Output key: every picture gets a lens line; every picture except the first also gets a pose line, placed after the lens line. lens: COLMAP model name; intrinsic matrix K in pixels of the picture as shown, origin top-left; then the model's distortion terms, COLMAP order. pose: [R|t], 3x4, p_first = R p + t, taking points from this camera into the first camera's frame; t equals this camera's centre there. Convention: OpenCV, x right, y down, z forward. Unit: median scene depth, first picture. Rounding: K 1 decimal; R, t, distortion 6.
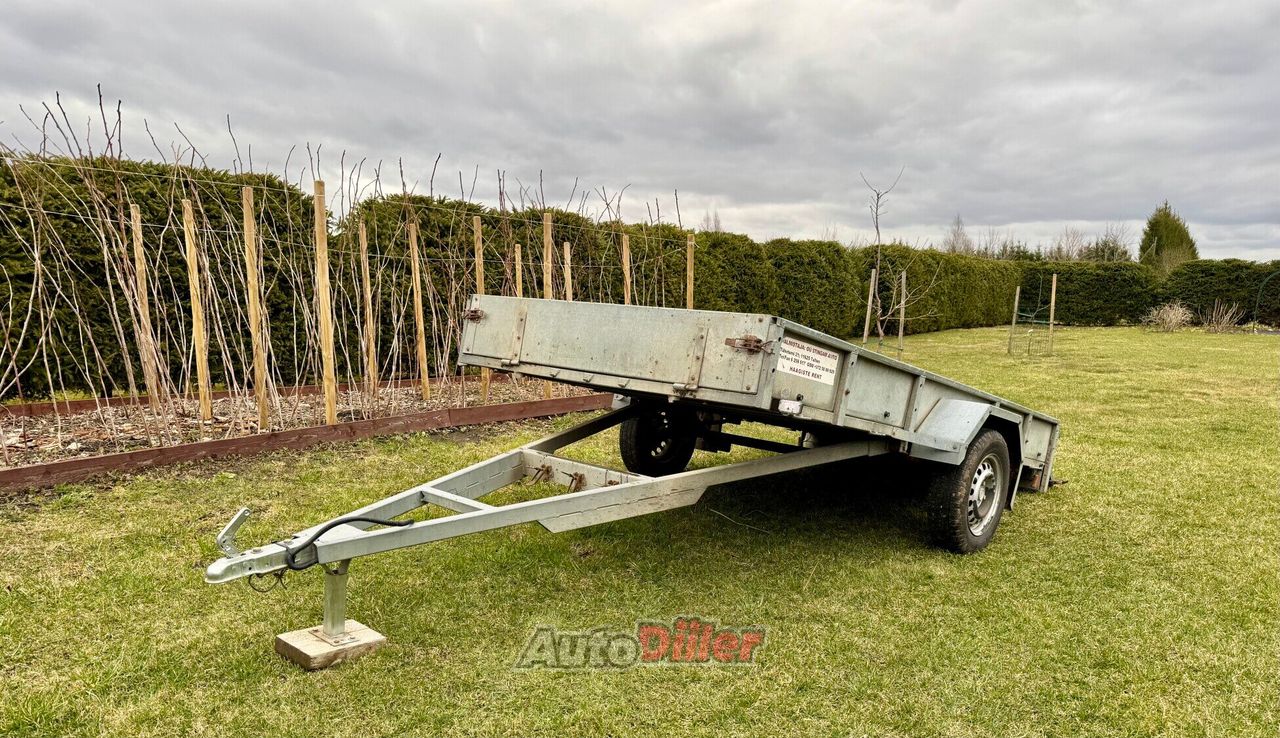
lens RADIAL K [[950.0, 0, 680.1], [0, 950.0, 368.7], [0, 0, 1]] dist [0.126773, -0.199192]
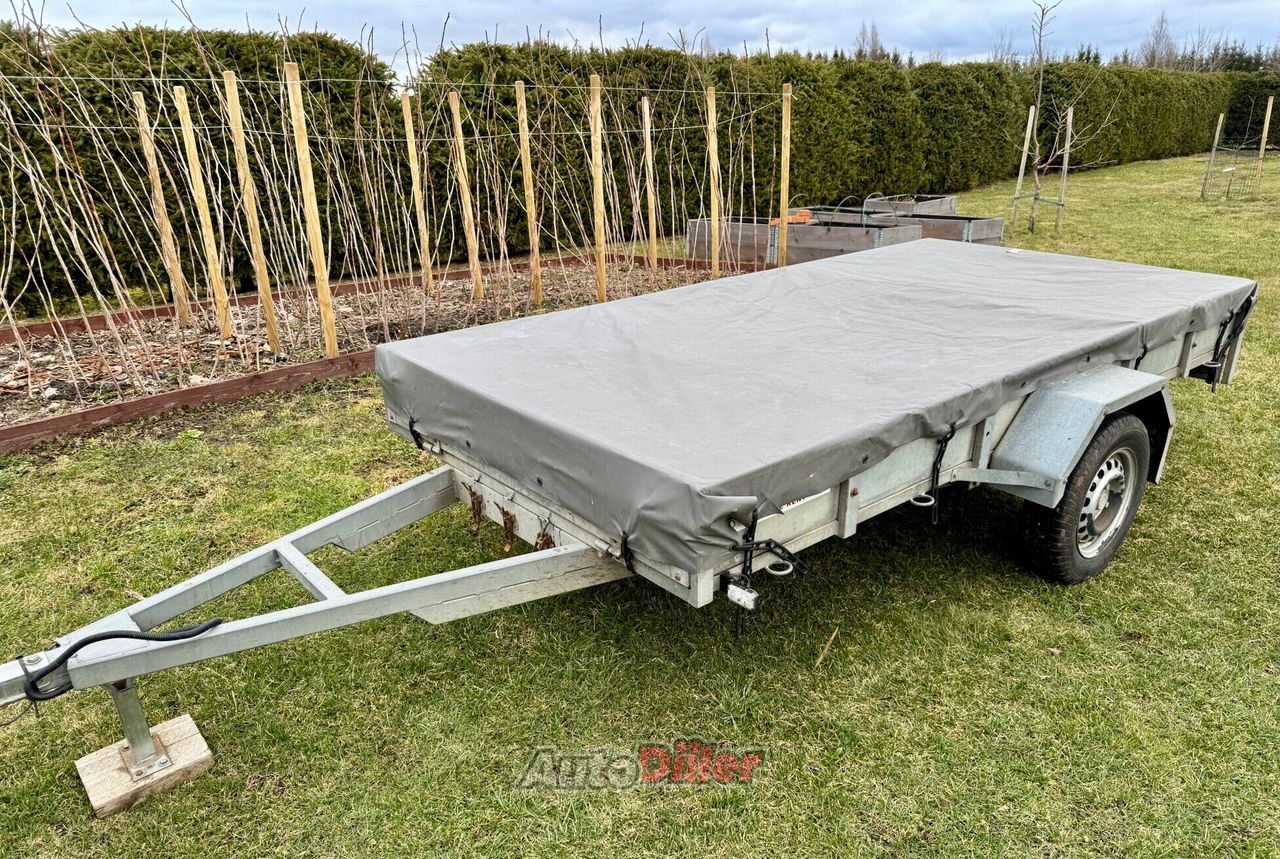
lens RADIAL K [[975.7, 0, 640.0], [0, 975.7, 429.5], [0, 0, 1]] dist [0.027132, -0.035897]
pose [[0.983030, 0.019309, -0.182426, 0.082199], [0.021548, 0.975407, 0.219355, -0.069762], [0.182176, -0.219564, 0.958438, 0.190735]]
